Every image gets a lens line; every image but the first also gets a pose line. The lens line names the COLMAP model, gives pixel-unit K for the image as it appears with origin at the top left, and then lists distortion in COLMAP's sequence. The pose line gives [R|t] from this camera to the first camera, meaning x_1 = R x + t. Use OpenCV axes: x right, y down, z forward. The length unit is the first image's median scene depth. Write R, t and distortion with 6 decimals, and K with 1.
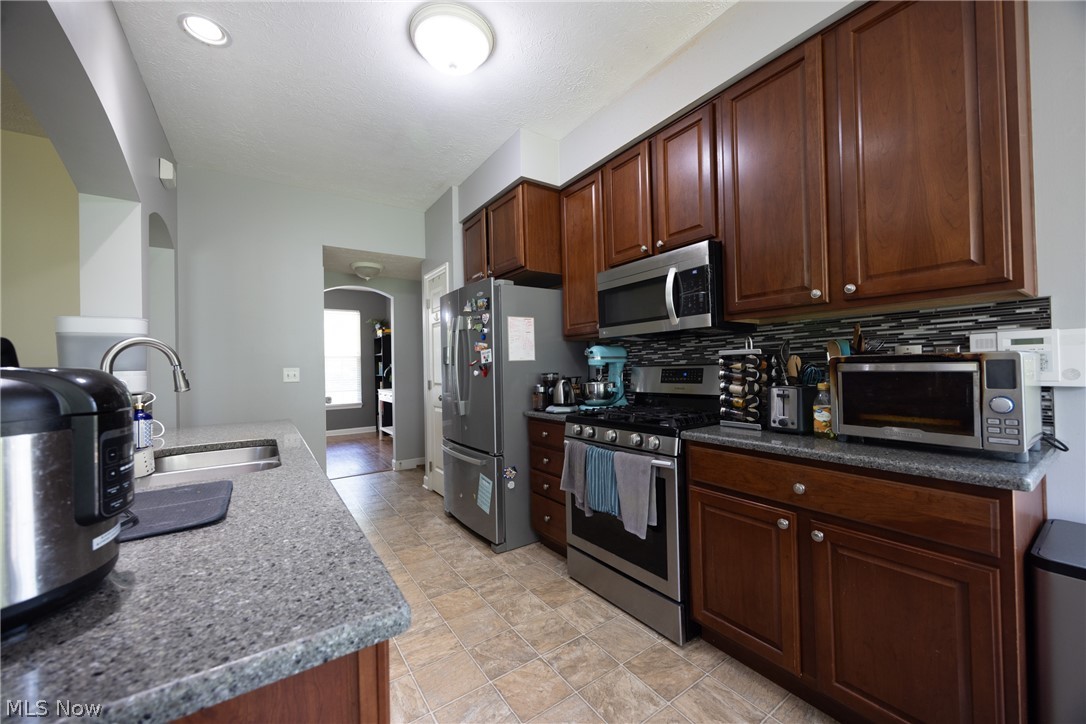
lens RADIAL K [[404.5, 0, 546.7], [0, 404.5, 364.1], [0, 0, 1]] dist [-0.007129, -0.000059]
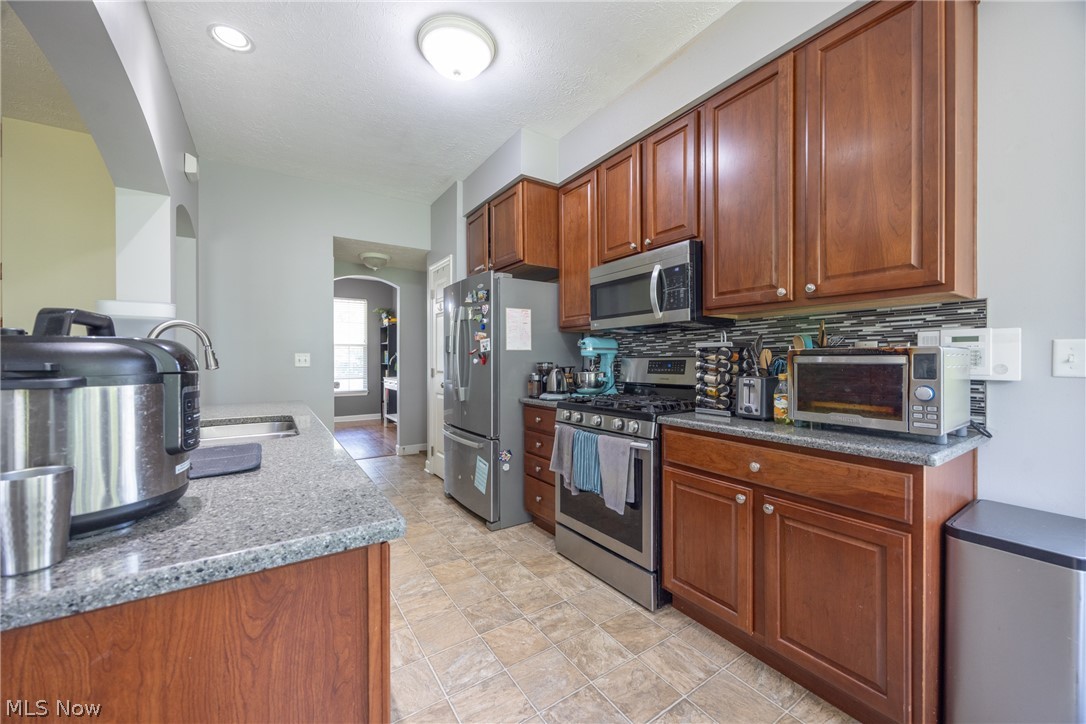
lens RADIAL K [[414.3, 0, 539.2], [0, 414.3, 367.0], [0, 0, 1]] dist [-0.007232, 0.000003]
pose [[0.999091, 0.023808, -0.035354, 0.049792], [-0.023012, 0.999476, 0.022751, 0.015297], [0.035878, -0.021916, 0.999116, -0.123588]]
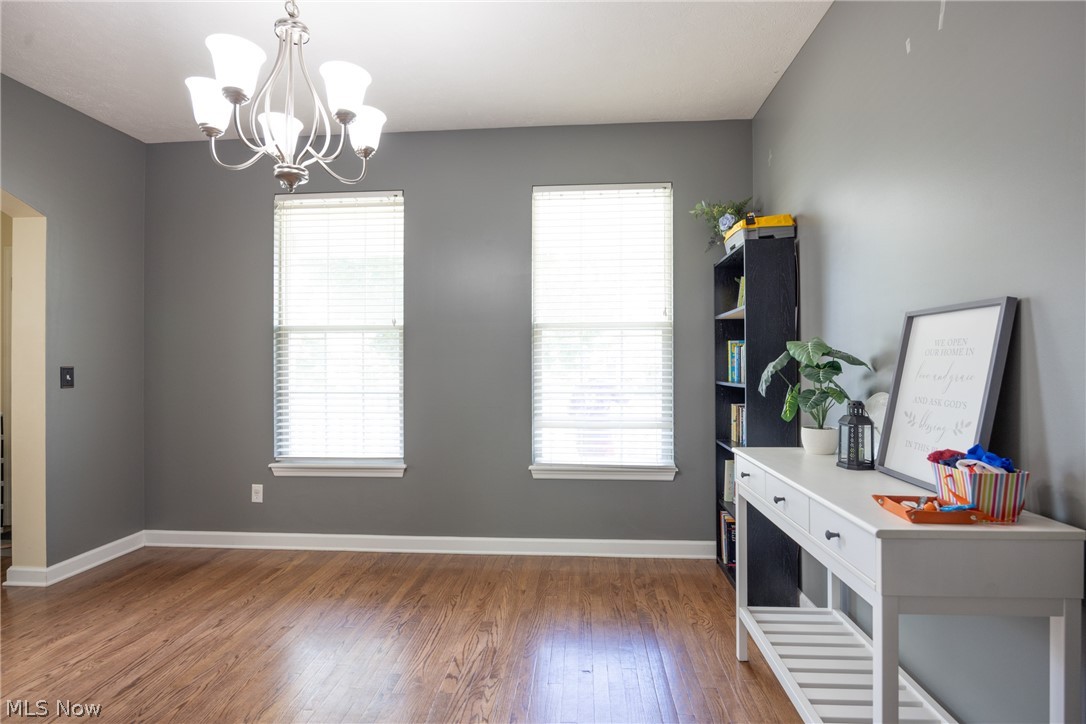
lens RADIAL K [[523.8, 0, 541.6], [0, 523.8, 361.3], [0, 0, 1]] dist [-0.009444, 0.000134]
pose [[0.759661, 0.018947, -0.650043, -1.152698], [-0.011739, 0.999812, 0.015423, 0.028425], [0.650213, -0.004085, 0.759741, 2.636853]]
